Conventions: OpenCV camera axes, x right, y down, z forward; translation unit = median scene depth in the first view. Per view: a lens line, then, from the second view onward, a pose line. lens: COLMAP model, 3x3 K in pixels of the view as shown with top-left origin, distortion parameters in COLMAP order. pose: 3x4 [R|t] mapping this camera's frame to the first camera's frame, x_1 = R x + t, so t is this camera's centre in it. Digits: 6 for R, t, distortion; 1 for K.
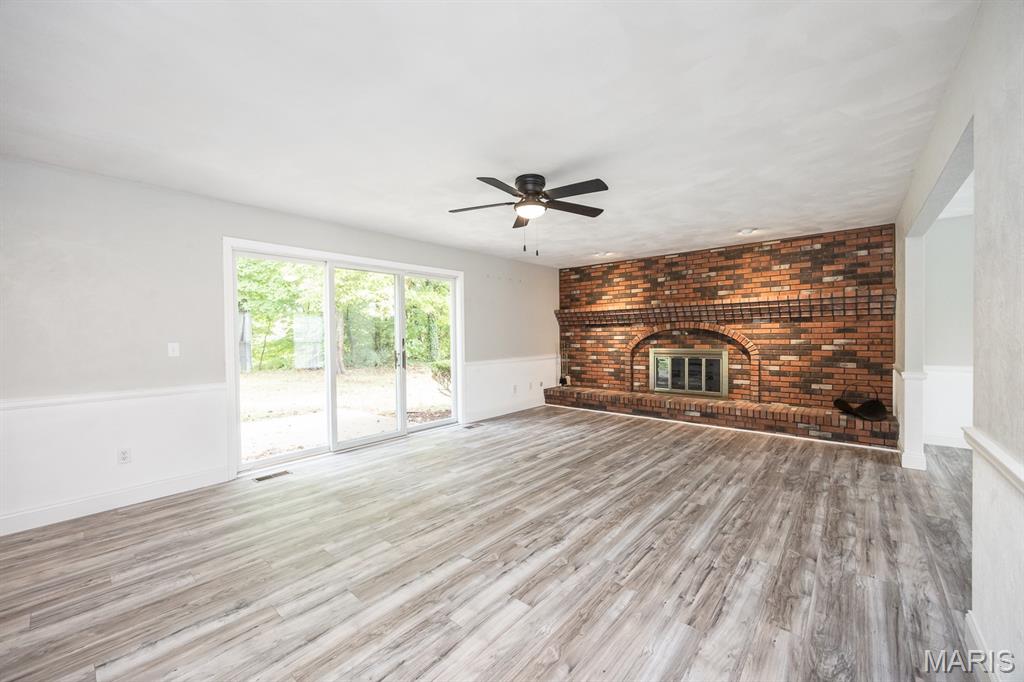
lens RADIAL K [[397.5, 0, 511.8], [0, 397.5, 341.5], [0, 0, 1]] dist [-0.002860, 0.000005]
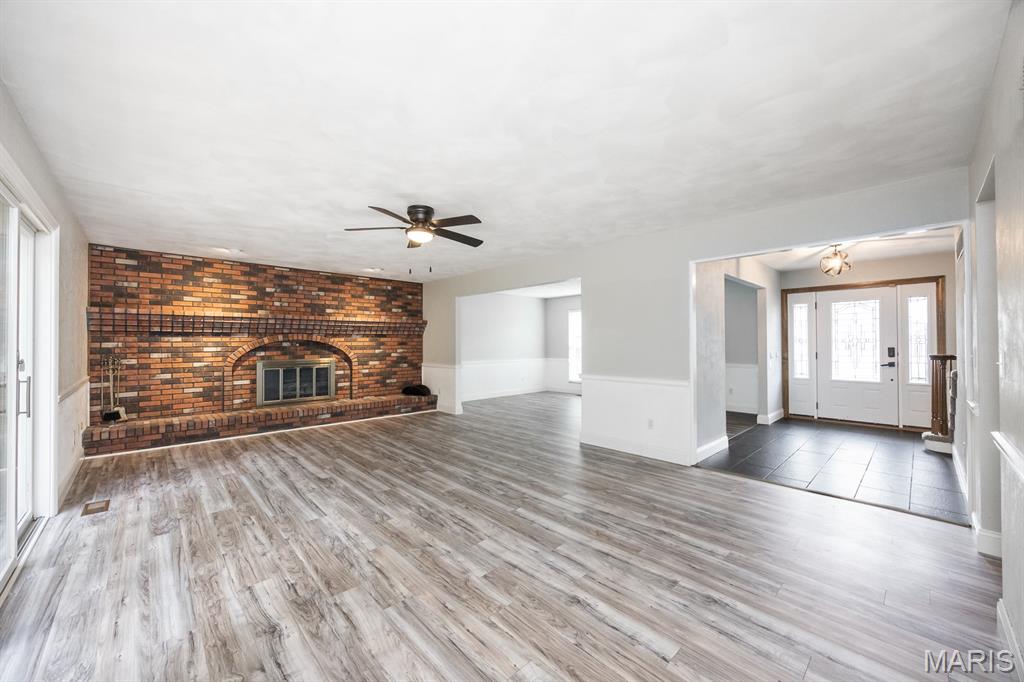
lens RADIAL K [[388.9, 0, 513.2], [0, 388.9, 339.0], [0, 0, 1]] dist [-0.003432, 0.000244]
pose [[0.094326, 0.023552, 0.995263, -0.631294], [0.019300, 0.999489, -0.025482, 0.001774], [-0.995354, 0.021613, 0.093823, 0.384998]]
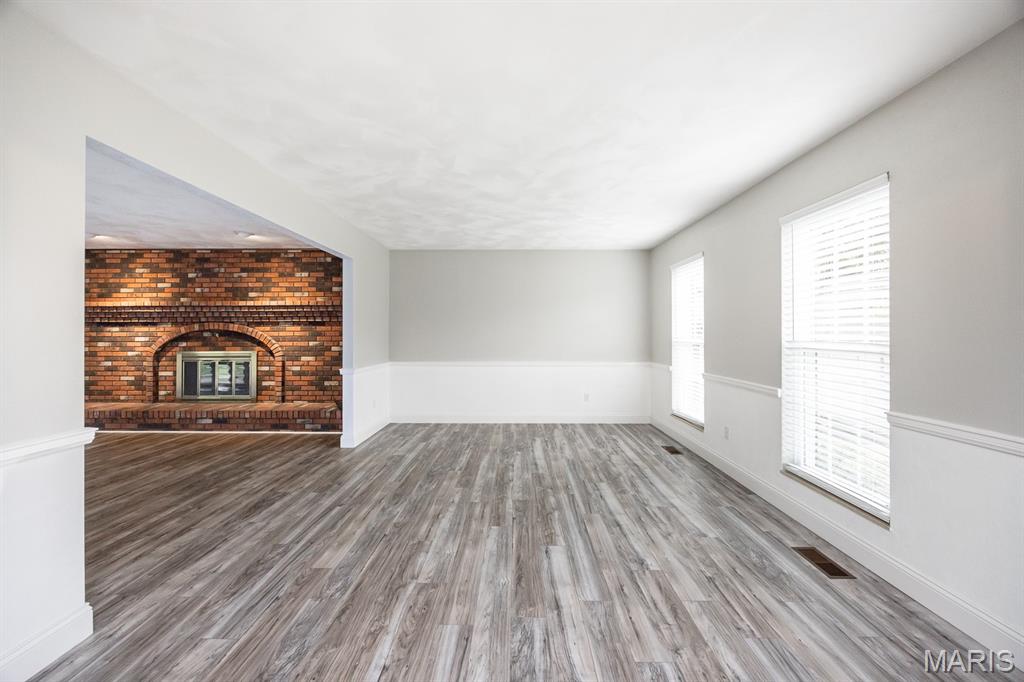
lens RADIAL K [[388.9, 0, 514.3], [0, 388.9, 333.7], [0, 0, 1]] dist [-0.003432, 0.000244]
pose [[0.759580, 0.013850, 0.650266, 0.440023], [0.002246, 0.999711, -0.023916, 0.000034], [-0.650410, 0.019627, 0.759330, -0.178701]]
